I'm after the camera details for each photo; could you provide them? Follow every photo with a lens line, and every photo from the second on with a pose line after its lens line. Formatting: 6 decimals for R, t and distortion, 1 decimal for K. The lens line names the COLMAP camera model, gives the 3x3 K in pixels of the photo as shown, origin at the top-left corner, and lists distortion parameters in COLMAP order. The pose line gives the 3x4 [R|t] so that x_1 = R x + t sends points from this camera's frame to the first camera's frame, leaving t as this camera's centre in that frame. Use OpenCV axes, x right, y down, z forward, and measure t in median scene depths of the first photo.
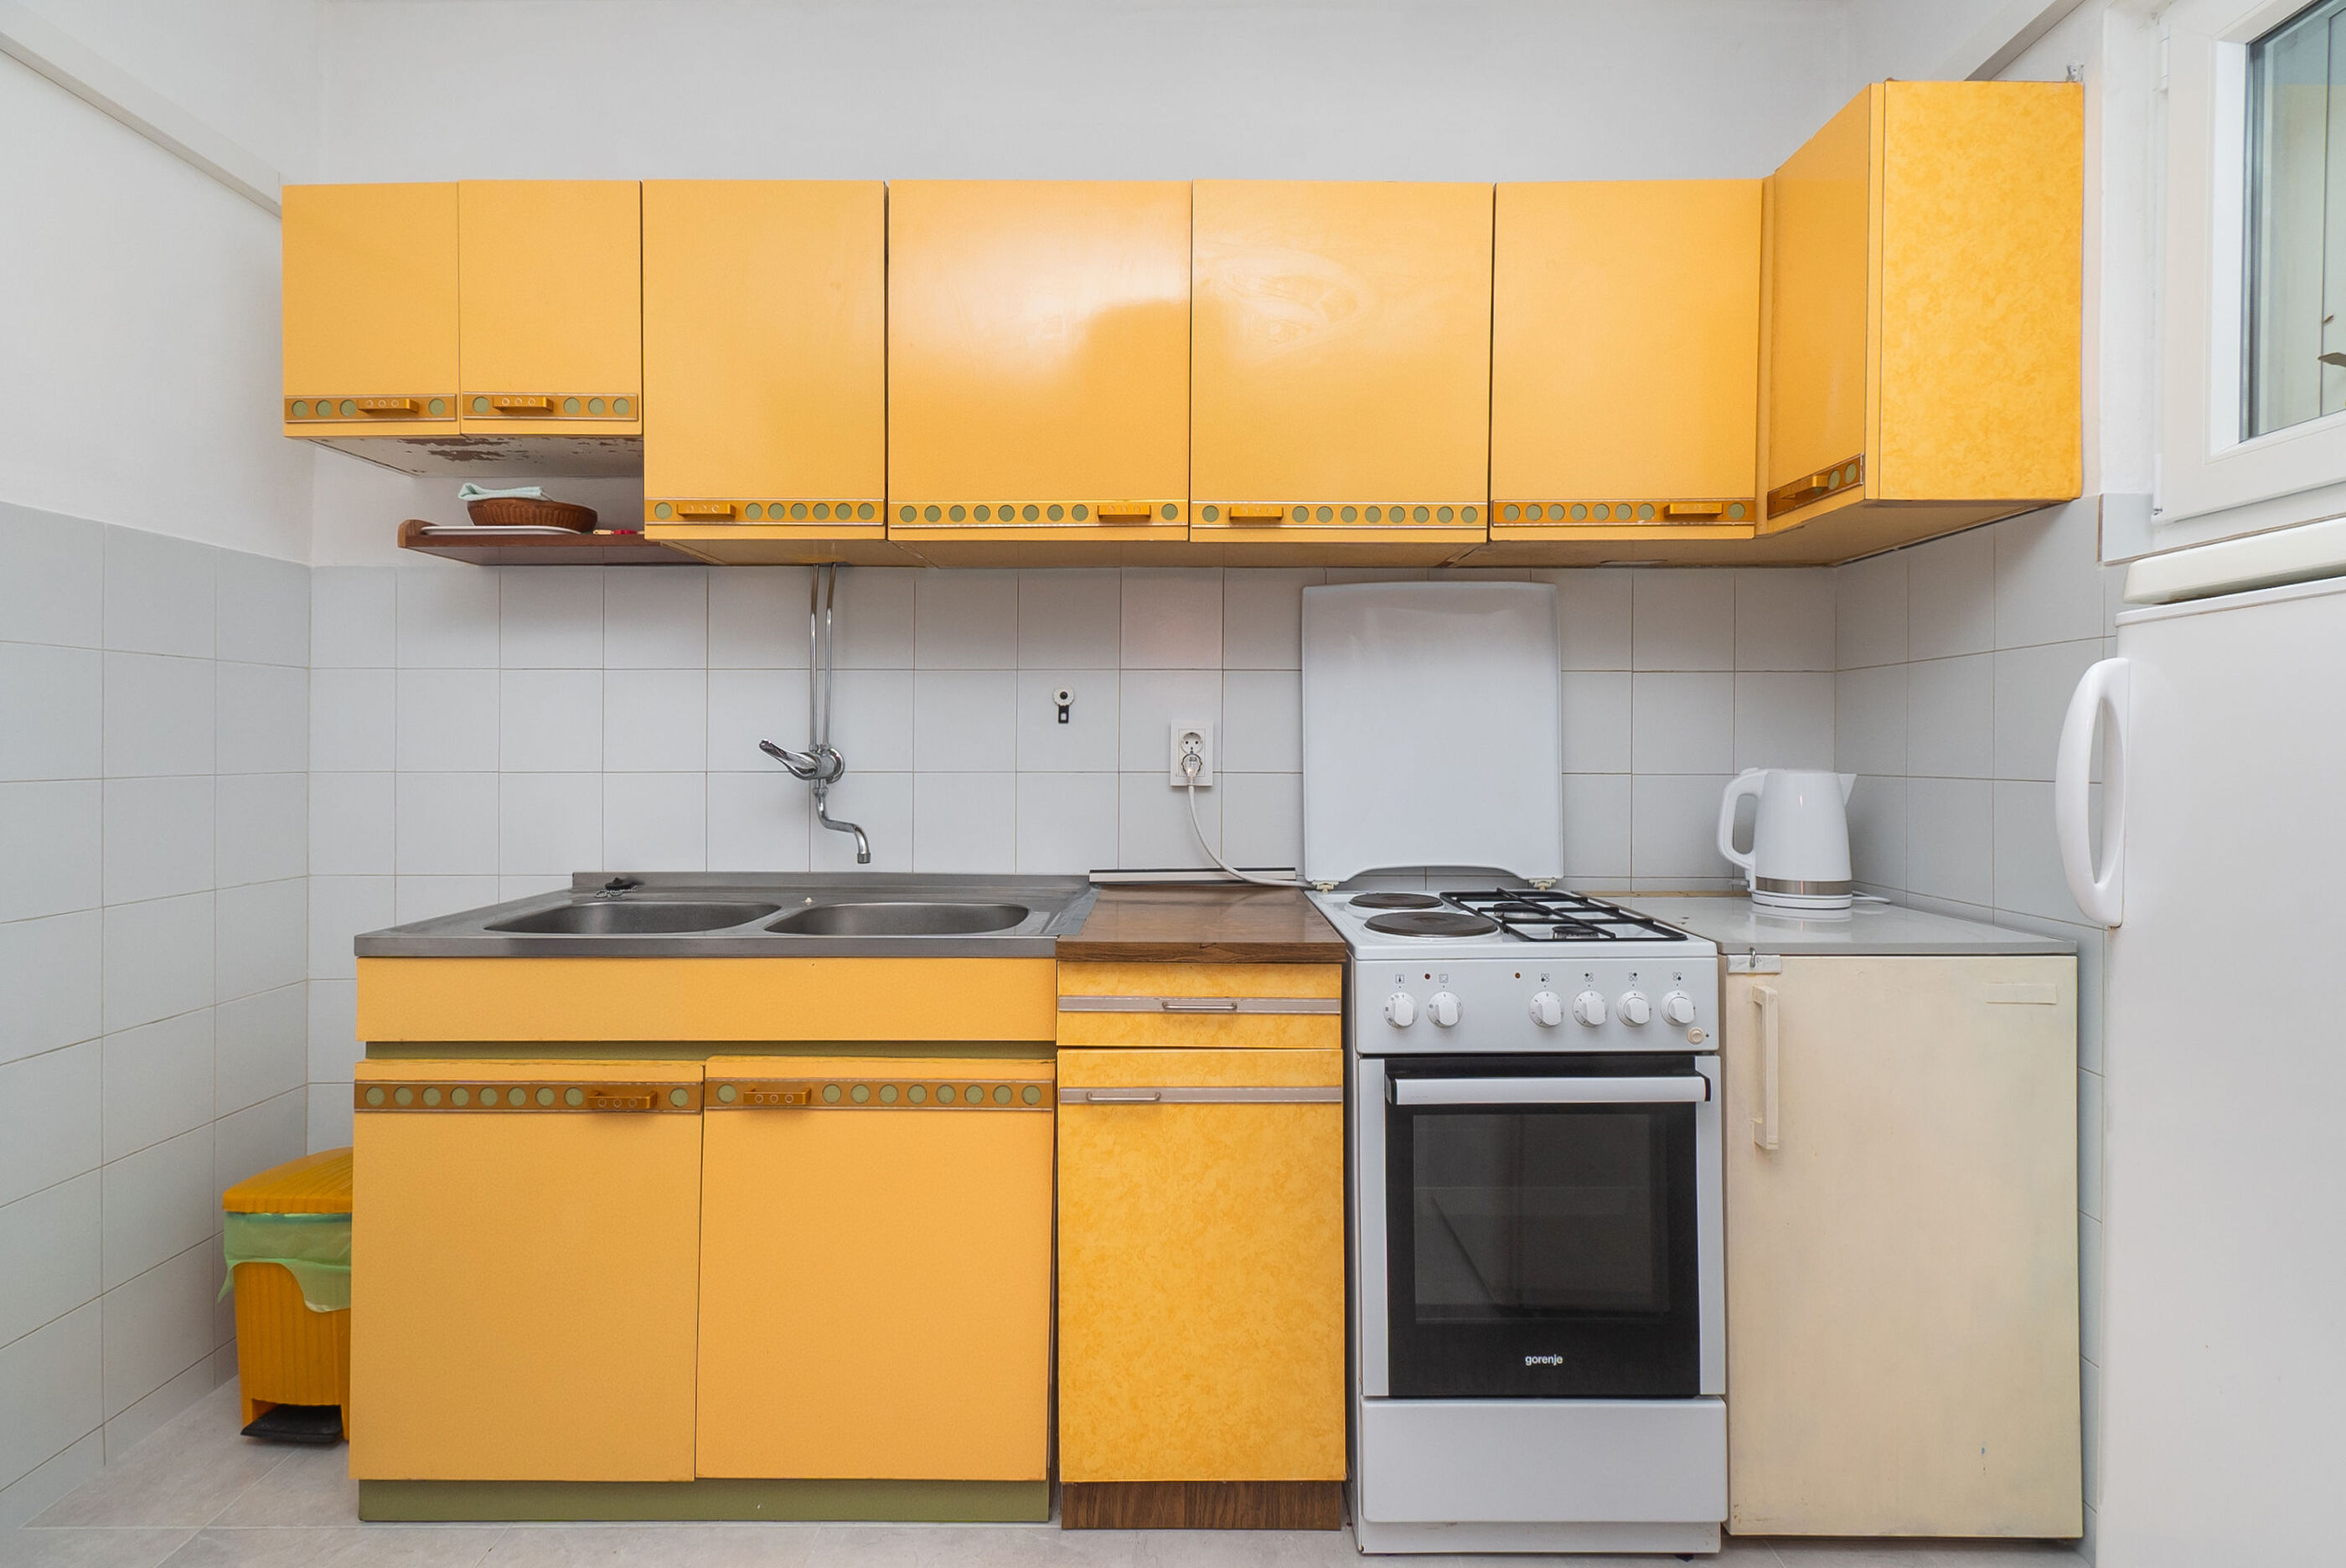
lens RADIAL K [[1180.2, 0, 1203.8], [0, 1180.2, 724.7], [0, 0, 1]] dist [0.019423, -0.014325]
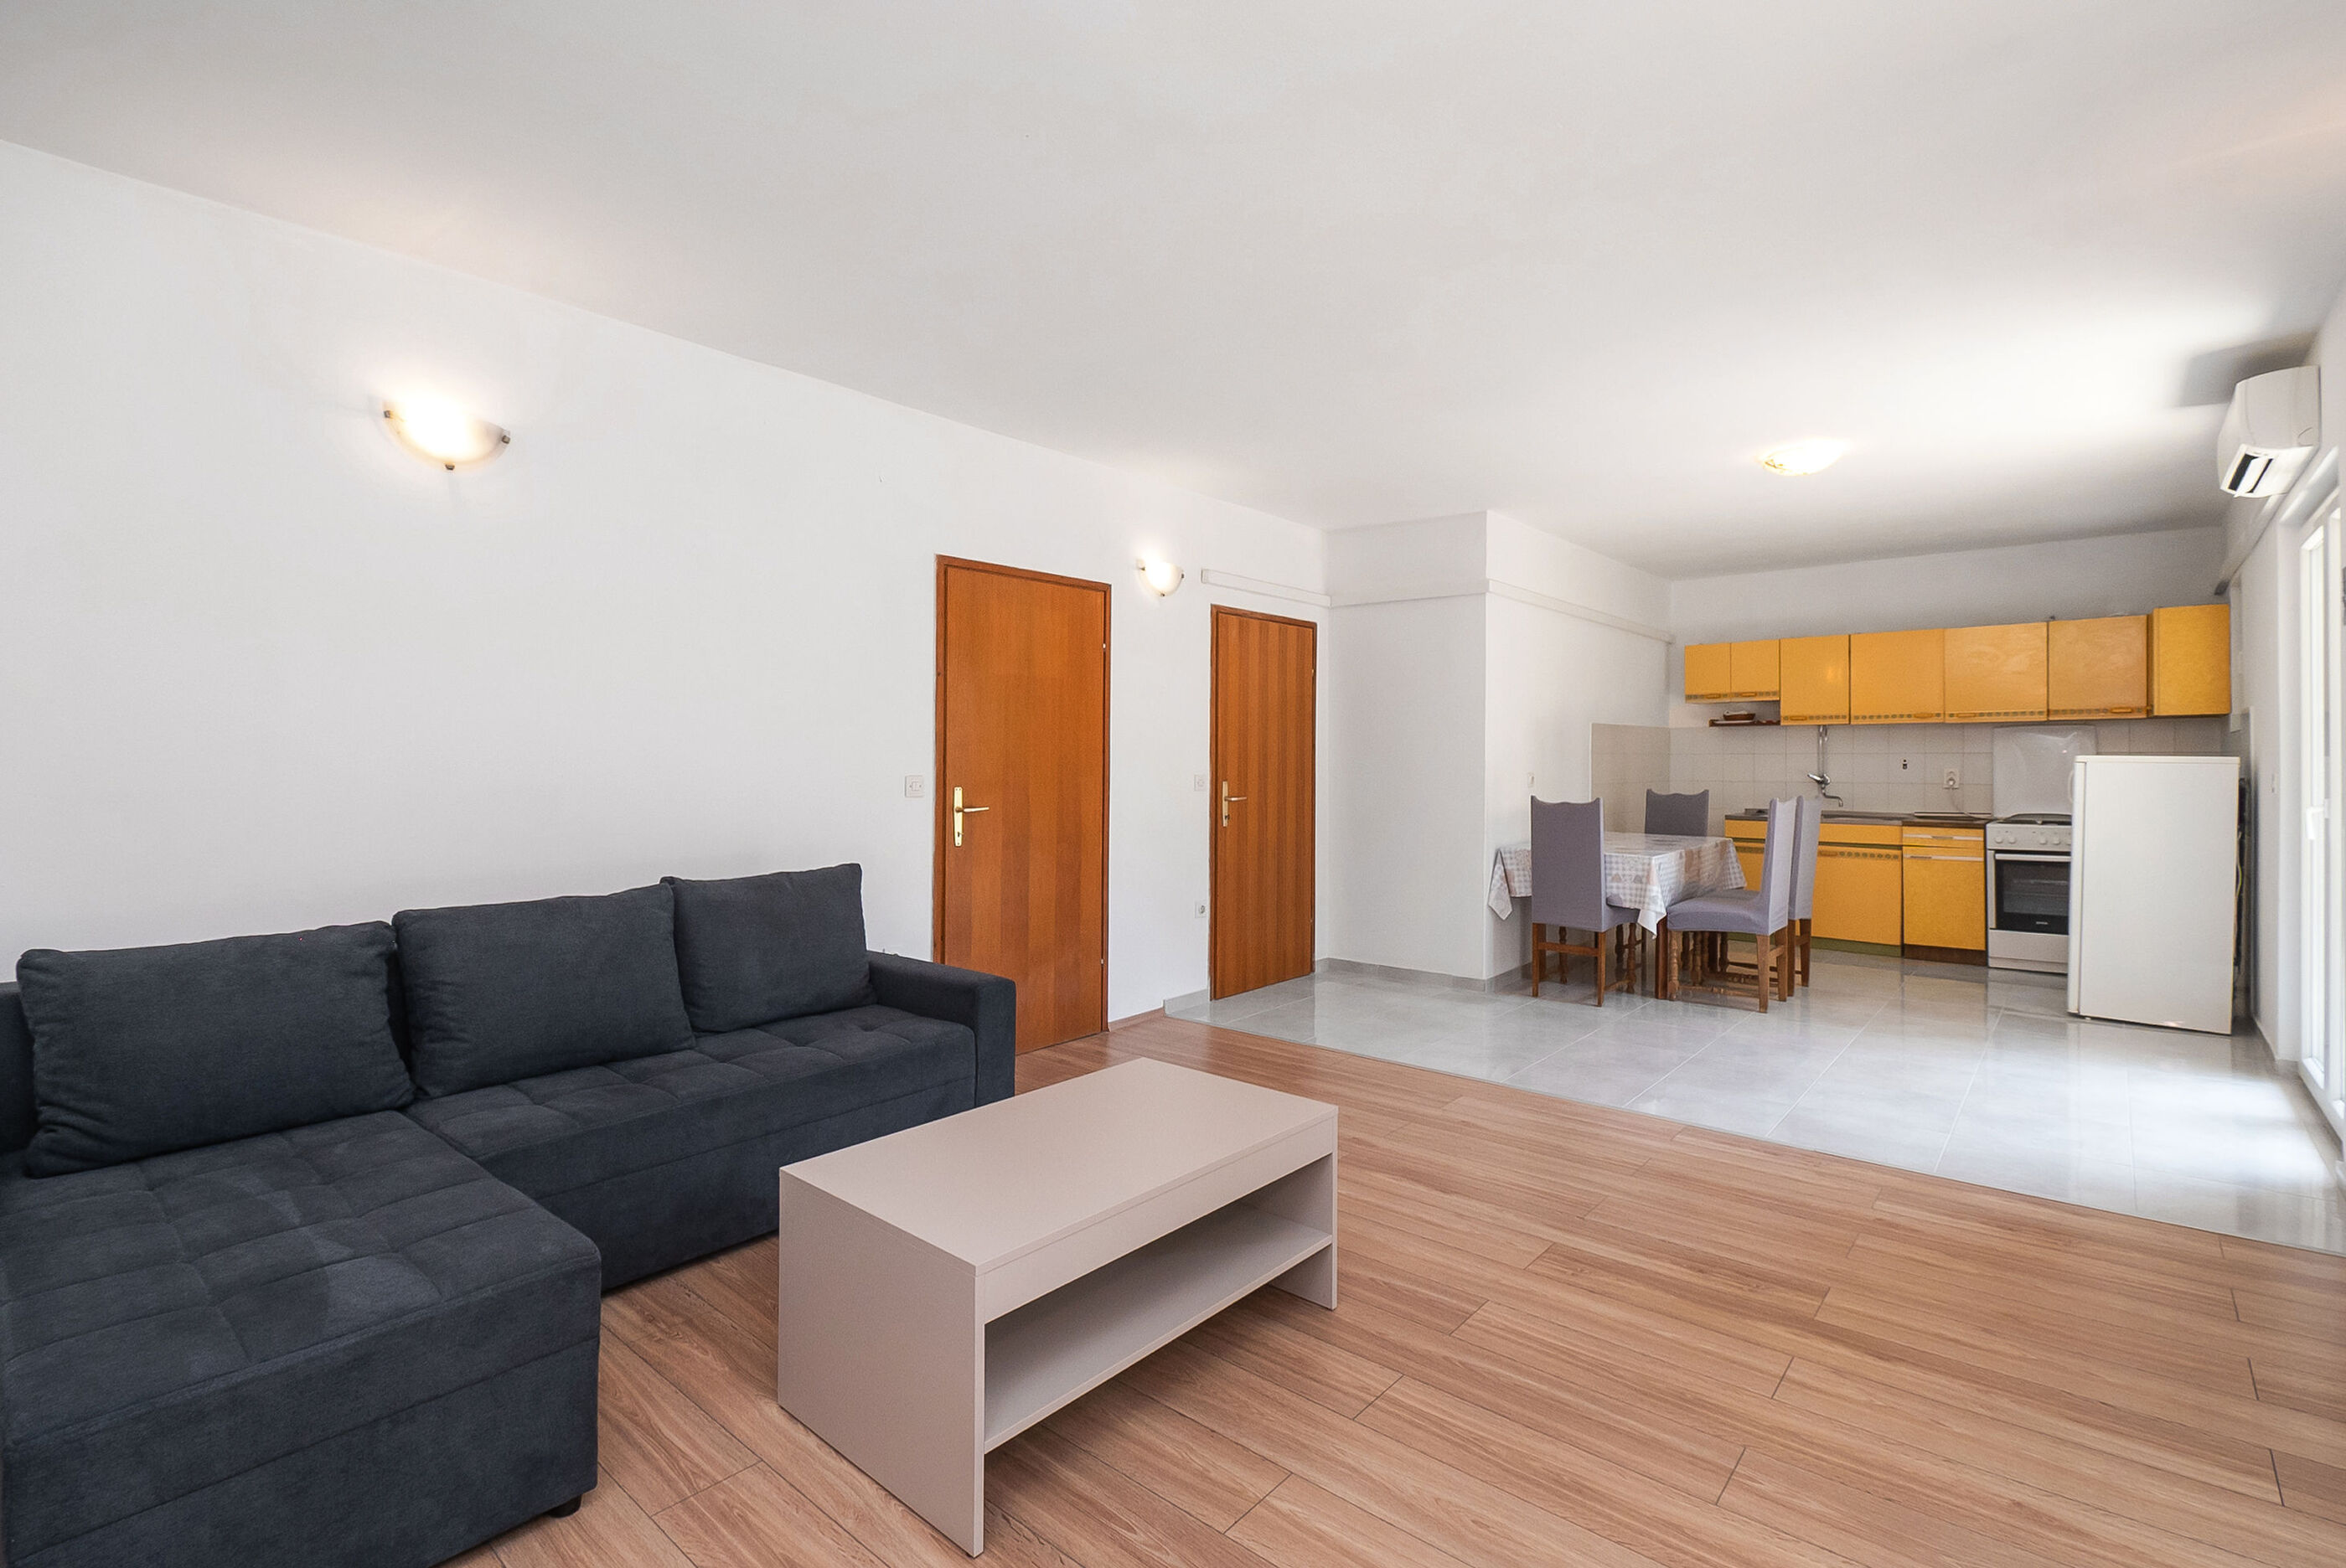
lens RADIAL K [[1056.4, 0, 1199.1], [0, 1056.4, 756.0], [0, 0, 1]] dist [0.018068, -0.012719]
pose [[0.757917, -0.005610, -0.652327, 0.456928], [0.012545, 0.999903, 0.005975, -0.113559], [0.652230, -0.012712, 0.757914, -3.584854]]
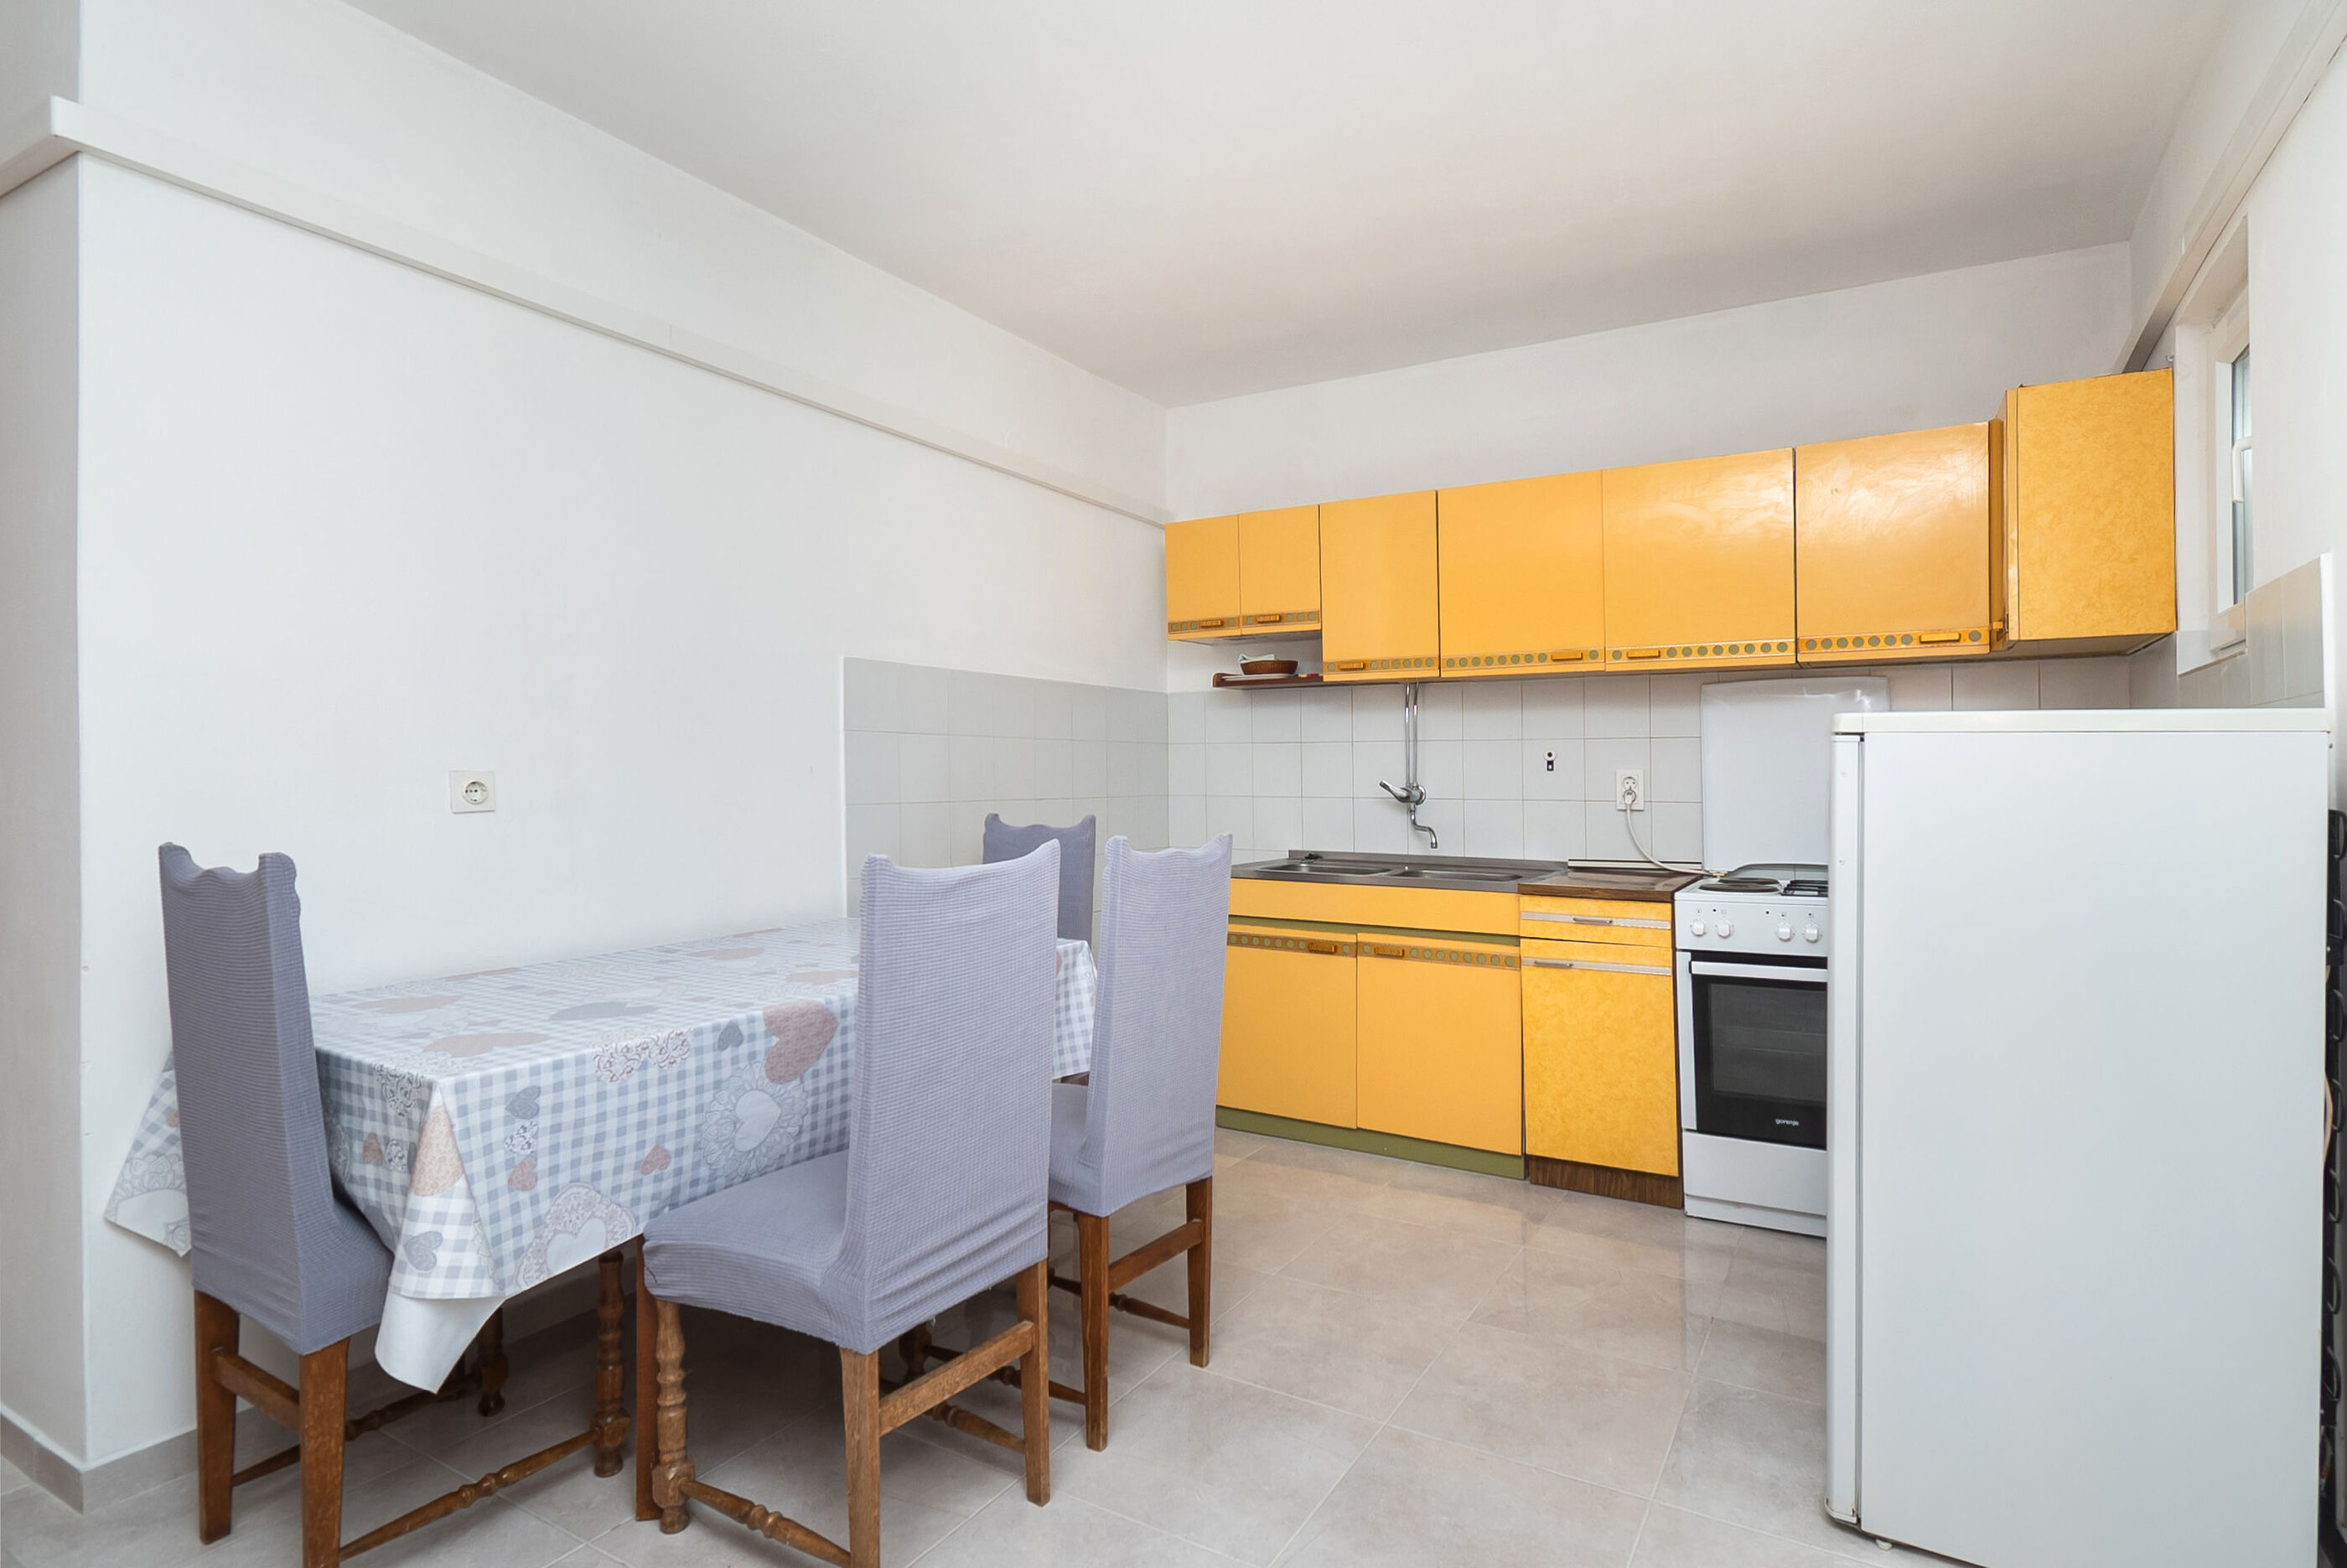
lens RADIAL K [[1252.7, 0, 1172.4], [0, 1252.7, 722.1], [0, 0, 1]] dist [0.018304, 0.000143]
pose [[0.862554, -0.021700, -0.505499, 0.438131], [0.011313, 0.999657, -0.023610, -0.047538], [0.505838, 0.014646, 0.862504, -1.109699]]
